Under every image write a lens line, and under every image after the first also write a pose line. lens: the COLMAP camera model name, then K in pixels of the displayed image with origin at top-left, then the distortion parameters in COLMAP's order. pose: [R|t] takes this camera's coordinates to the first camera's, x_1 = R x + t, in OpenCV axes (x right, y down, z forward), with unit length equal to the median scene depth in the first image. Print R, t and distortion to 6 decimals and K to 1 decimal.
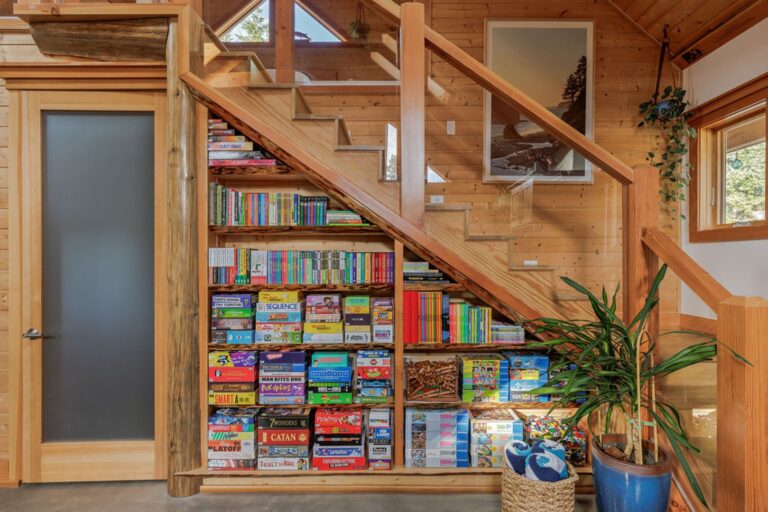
lens RADIAL K [[362.8, 0, 386.0], [0, 362.8, 259.7], [0, 0, 1]] dist [0.006577, 0.000471]
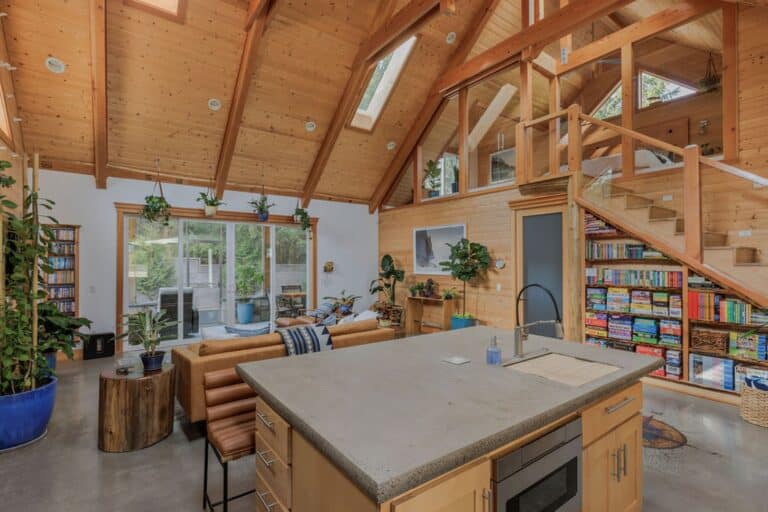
lens RADIAL K [[362.8, 0, 387.9], [0, 362.8, 260.0], [0, 0, 1]] dist [0.006577, 0.000471]
pose [[0.581012, -0.004830, -0.813881, 0.705067], [0.003509, 0.999988, -0.003429, -0.083307], [0.813887, -0.000864, 0.581022, -1.450407]]
